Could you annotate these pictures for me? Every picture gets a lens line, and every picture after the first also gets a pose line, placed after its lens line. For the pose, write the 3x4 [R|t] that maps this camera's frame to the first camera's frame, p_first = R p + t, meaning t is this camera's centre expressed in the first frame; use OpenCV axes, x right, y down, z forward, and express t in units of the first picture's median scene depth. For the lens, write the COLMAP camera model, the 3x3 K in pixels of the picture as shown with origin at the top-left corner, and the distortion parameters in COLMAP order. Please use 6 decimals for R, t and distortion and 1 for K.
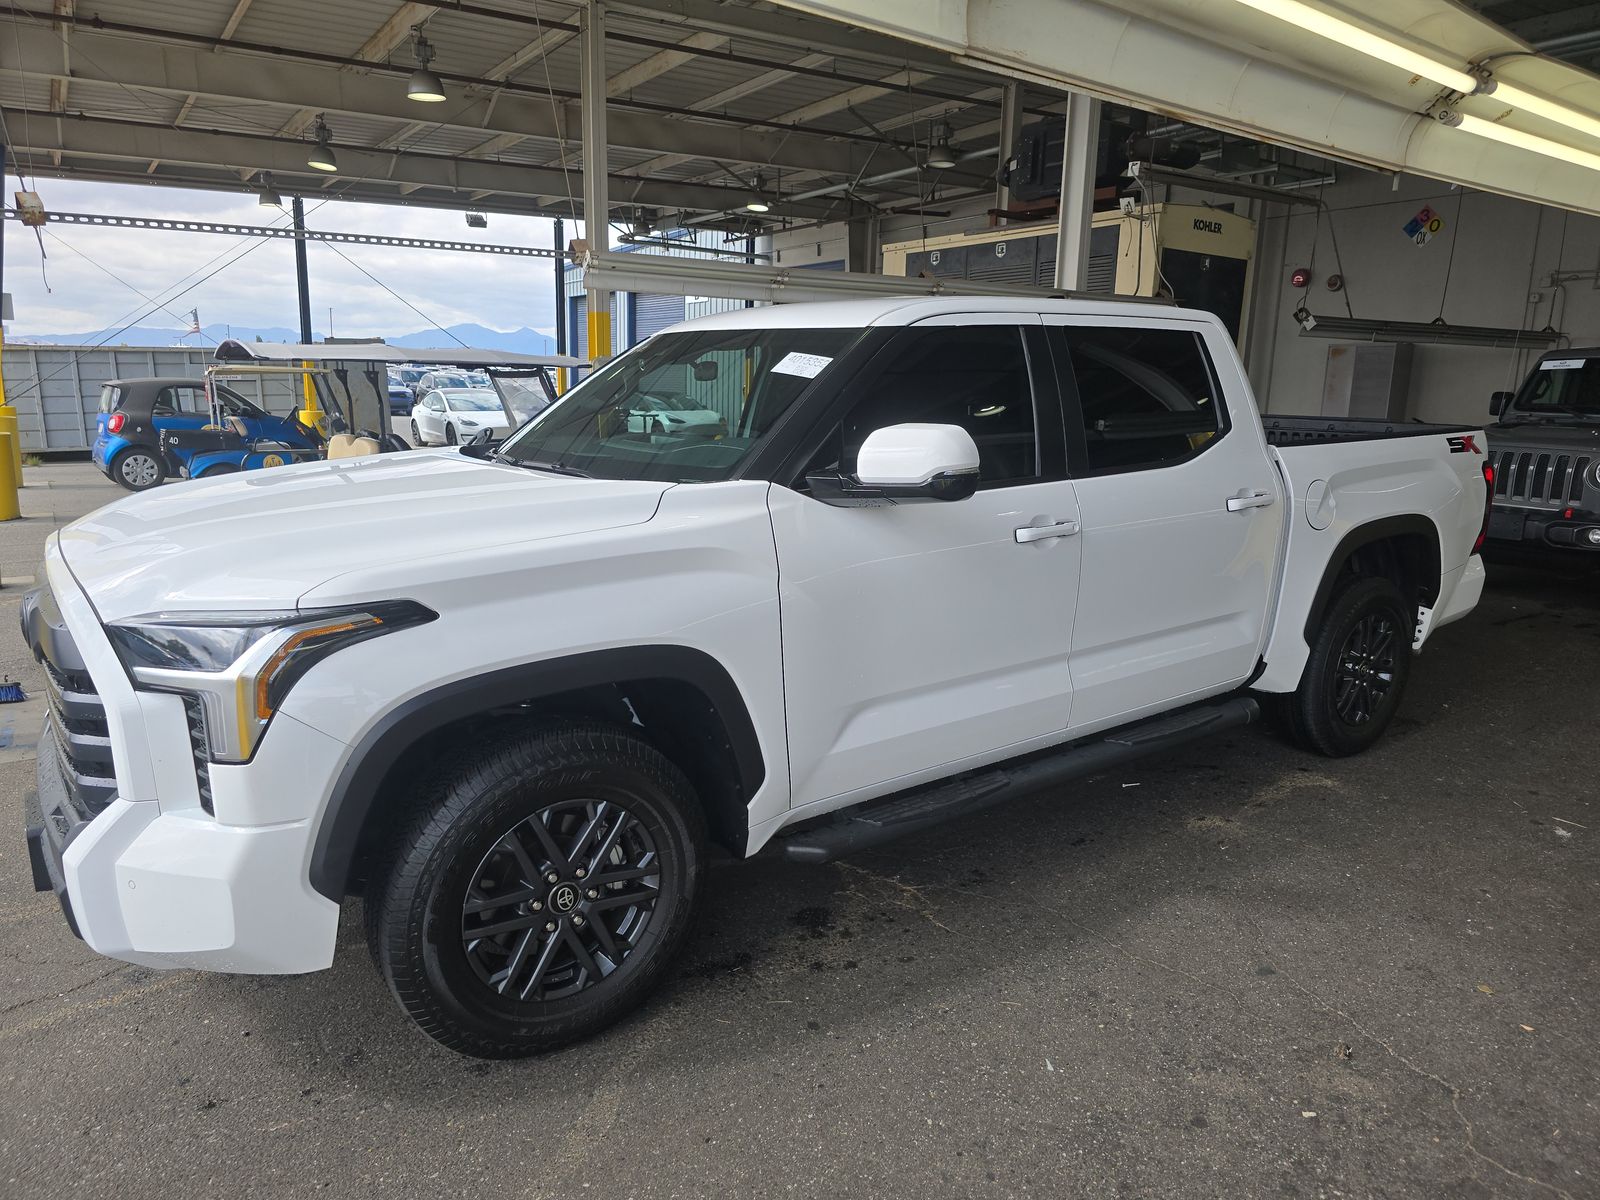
lens RADIAL K [[1064.6, 0, 805.9], [0, 1064.6, 603.7], [0, 0, 1]] dist [0.017684, -0.004165]
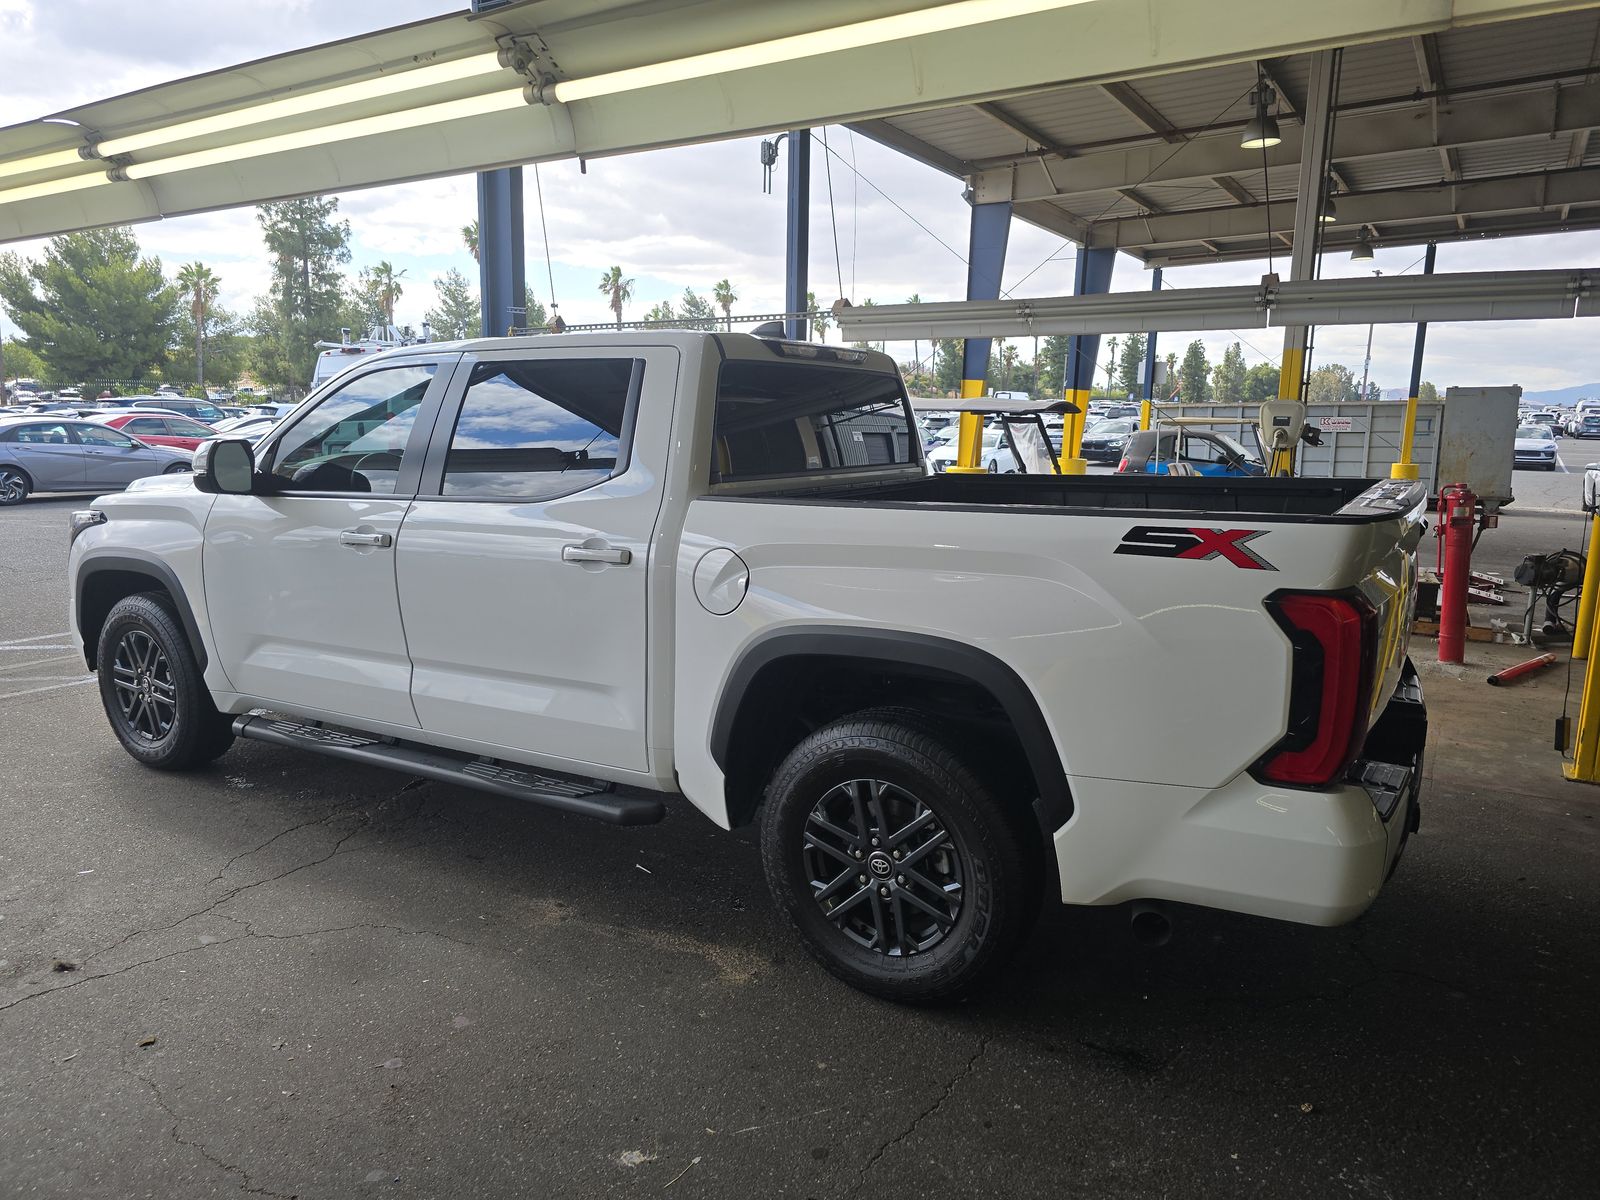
lens RADIAL K [[1064.6, 0, 816.0], [0, 1064.6, 597.0], [0, 0, 1]] dist [0.017684, -0.004165]
pose [[0.401662, 0.143692, -0.904445, 1.092774], [-0.193517, 0.978629, 0.069537, -0.135116], [0.895108, 0.147095, 0.420886, 0.701348]]
